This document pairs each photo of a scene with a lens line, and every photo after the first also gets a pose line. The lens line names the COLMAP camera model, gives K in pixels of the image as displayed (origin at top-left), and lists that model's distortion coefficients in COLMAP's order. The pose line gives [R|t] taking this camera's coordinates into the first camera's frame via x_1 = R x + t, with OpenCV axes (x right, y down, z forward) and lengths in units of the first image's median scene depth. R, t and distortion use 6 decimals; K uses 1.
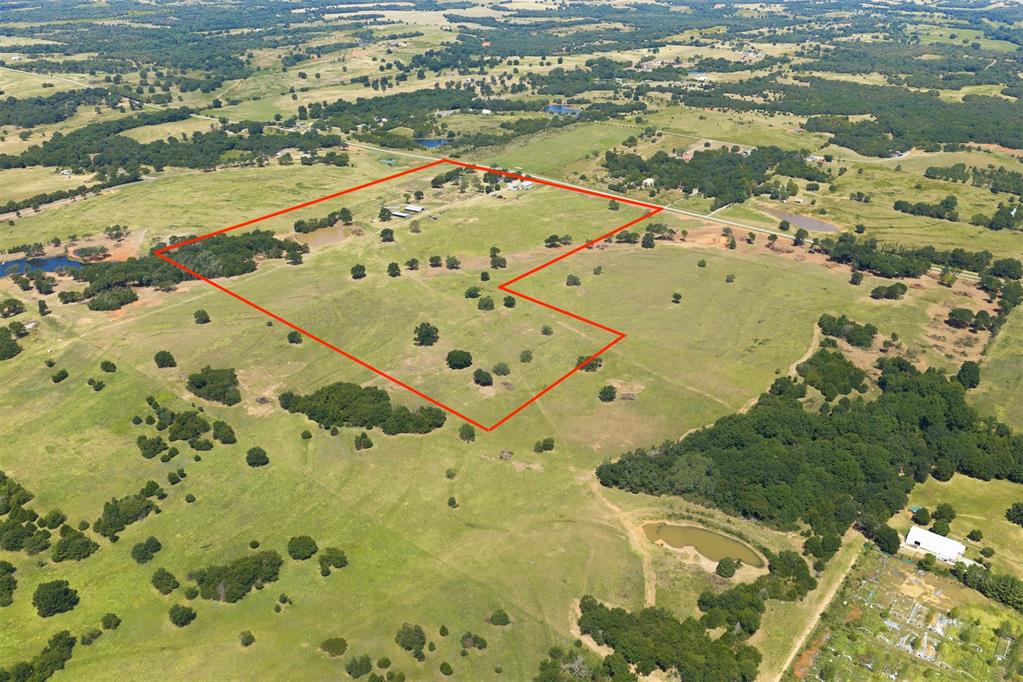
lens RADIAL K [[849.1, 0, 515.8], [0, 849.1, 338.2], [0, 0, 1]] dist [0.013822, -0.018720]
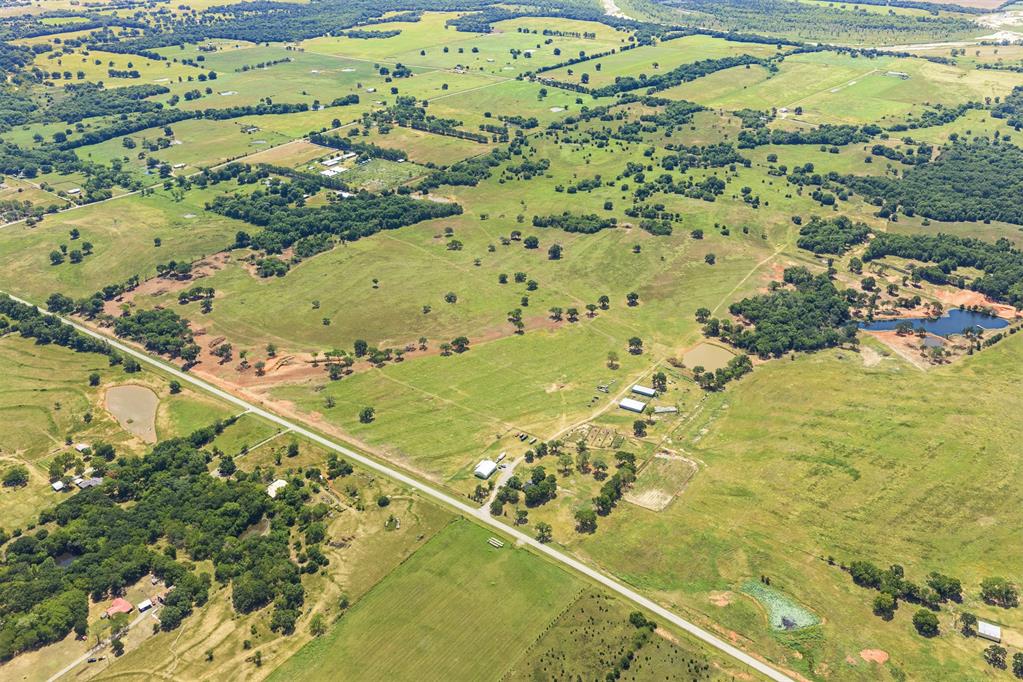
lens RADIAL K [[849.1, 0, 515.8], [0, 849.1, 338.2], [0, 0, 1]] dist [0.013822, -0.018720]
pose [[-0.999661, 0.010133, -0.023979, 0.005633], [-0.013471, 0.586841, 0.809590, -1.042090], [0.022275, 0.809639, -0.586506, 1.811532]]
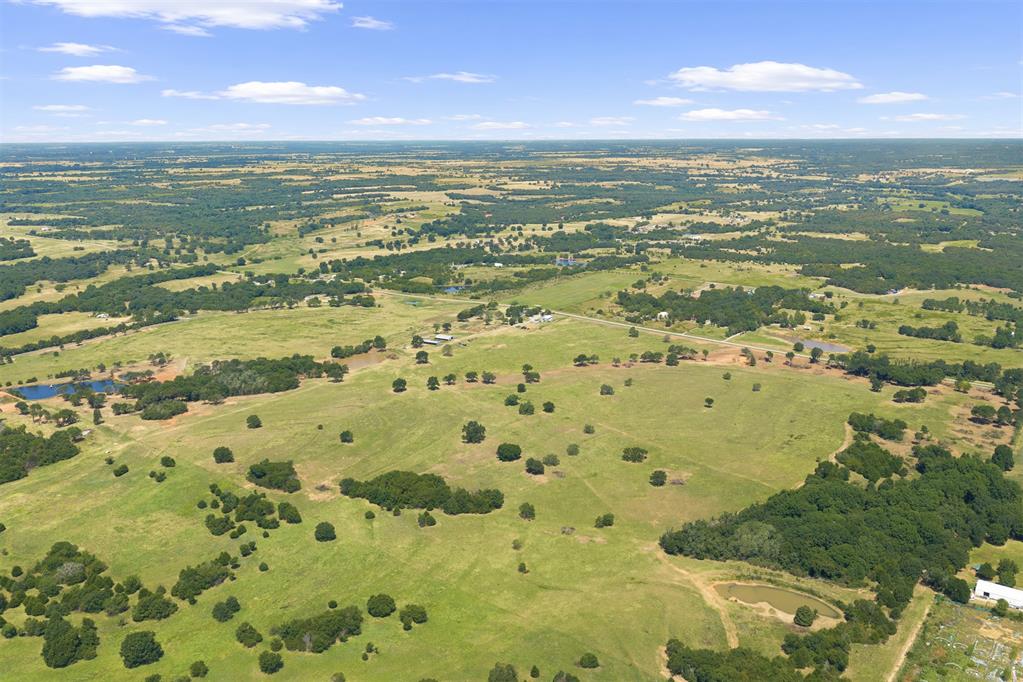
lens RADIAL K [[849.1, 0, 515.8], [0, 849.1, 338.2], [0, 0, 1]] dist [0.013822, -0.018720]
pose [[0.999801, -0.011951, 0.015956, -0.061788], [0.015023, 0.977806, -0.208971, 0.088187], [-0.013104, 0.209169, 0.977792, -0.030007]]
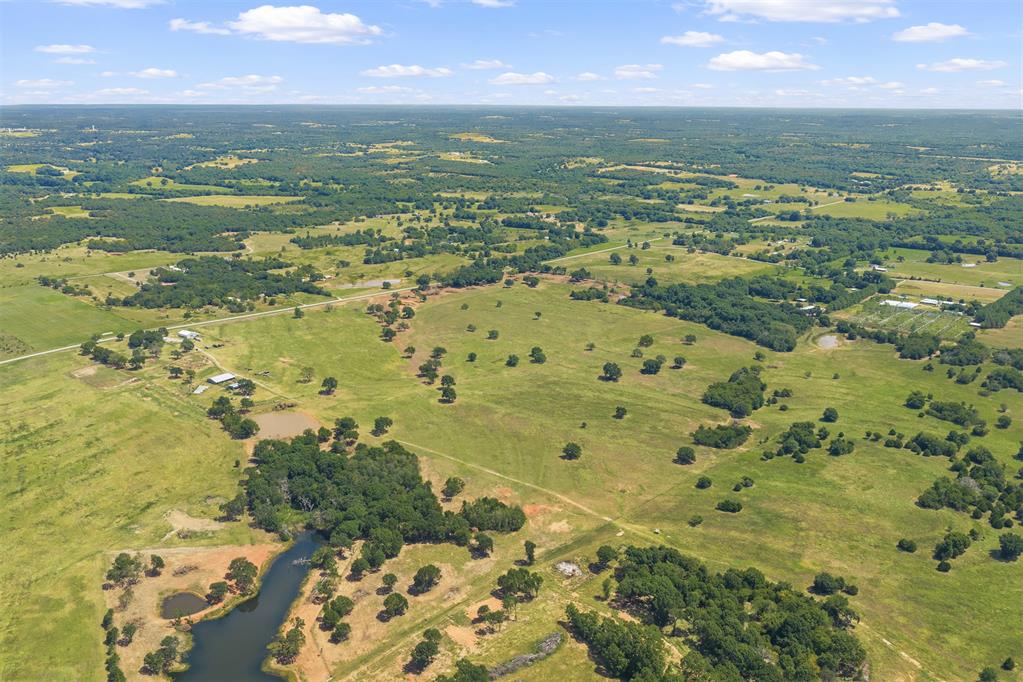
lens RADIAL K [[849.1, 0, 515.8], [0, 849.1, 338.2], [0, 0, 1]] dist [0.013822, -0.018720]
pose [[0.093033, -0.272177, 0.957739, -1.066140], [0.427117, 0.879819, 0.208543, -0.300136], [-0.899398, 0.389665, 0.198103, 0.770469]]
